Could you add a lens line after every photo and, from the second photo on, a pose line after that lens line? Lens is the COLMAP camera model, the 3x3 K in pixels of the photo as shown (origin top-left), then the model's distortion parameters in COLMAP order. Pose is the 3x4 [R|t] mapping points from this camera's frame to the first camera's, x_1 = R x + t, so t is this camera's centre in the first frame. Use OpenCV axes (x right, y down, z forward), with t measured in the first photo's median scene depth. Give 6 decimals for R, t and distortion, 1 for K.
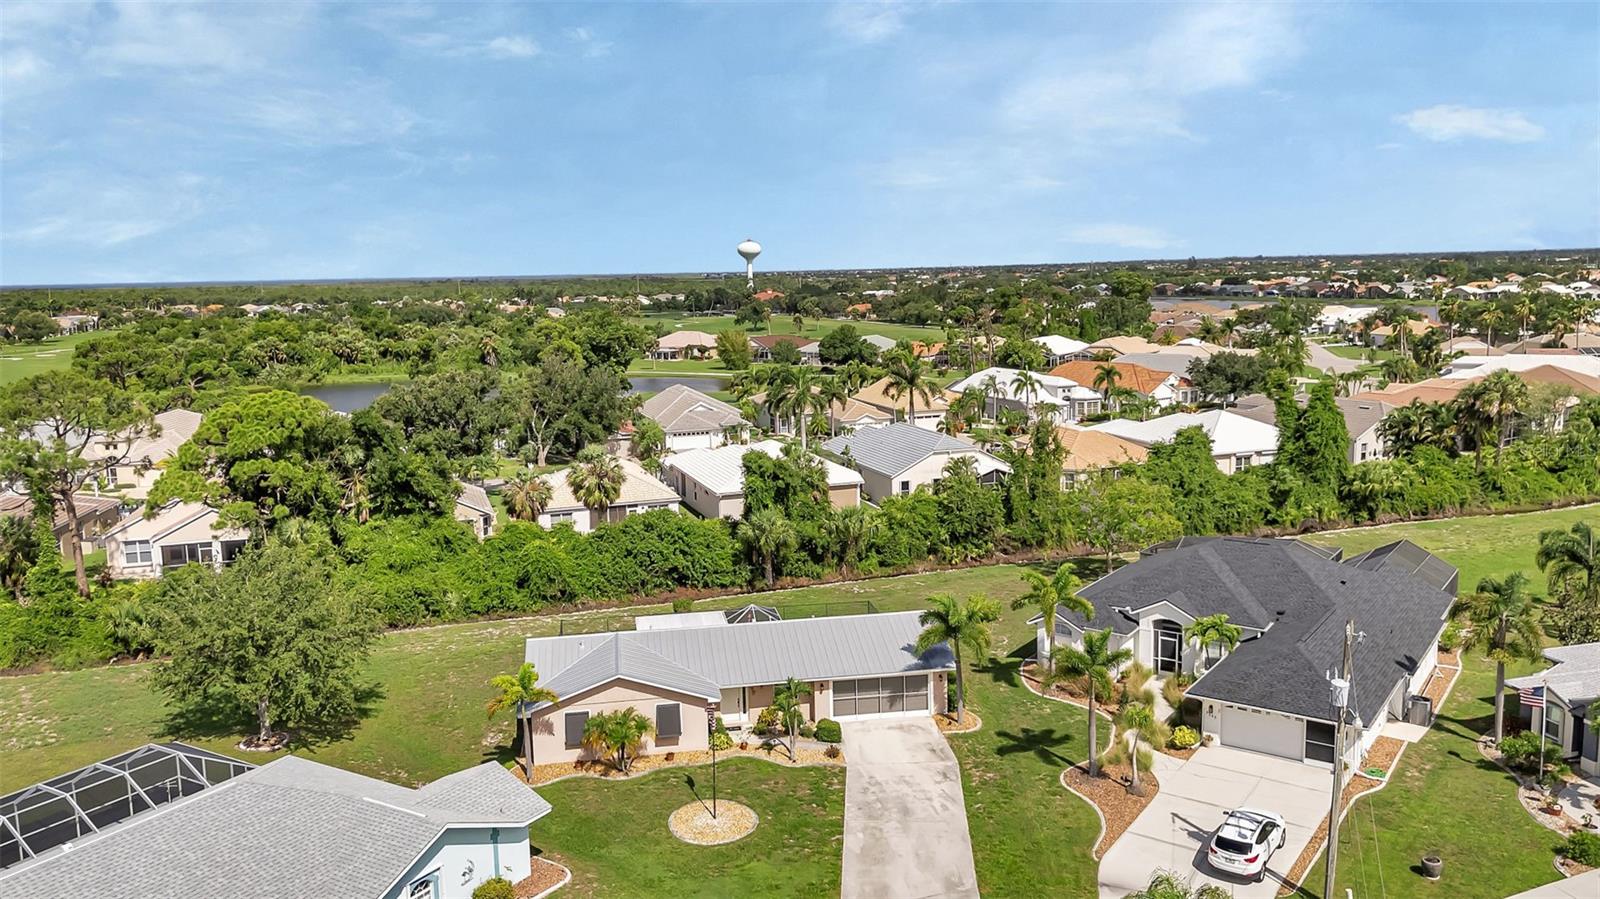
lens RADIAL K [[1181.1, 0, 800.0], [0, 1181.1, 449.5], [0, 0, 1]] dist [0.071898, -0.062902]
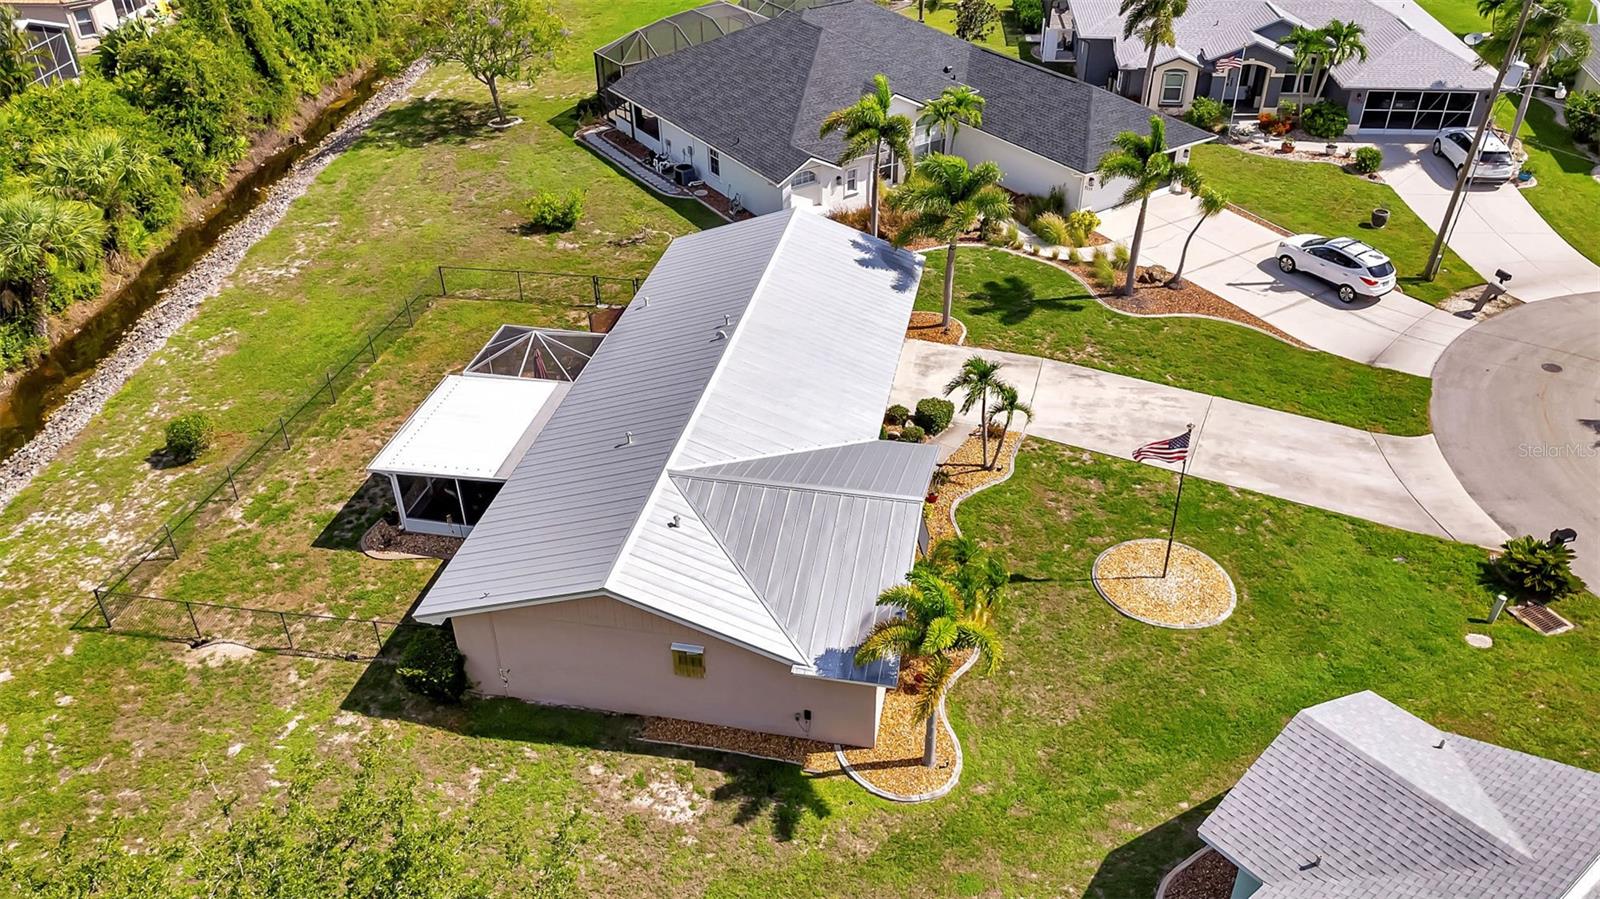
lens RADIAL K [[1181.1, 0, 800.0], [0, 1181.1, 449.5], [0, 0, 1]] dist [0.071898, -0.062902]
pose [[0.352412, -0.507065, 0.786569, -0.595042], [0.138973, 0.859527, 0.491833, -0.091154], [-0.925469, -0.064016, 0.373376, 0.918389]]
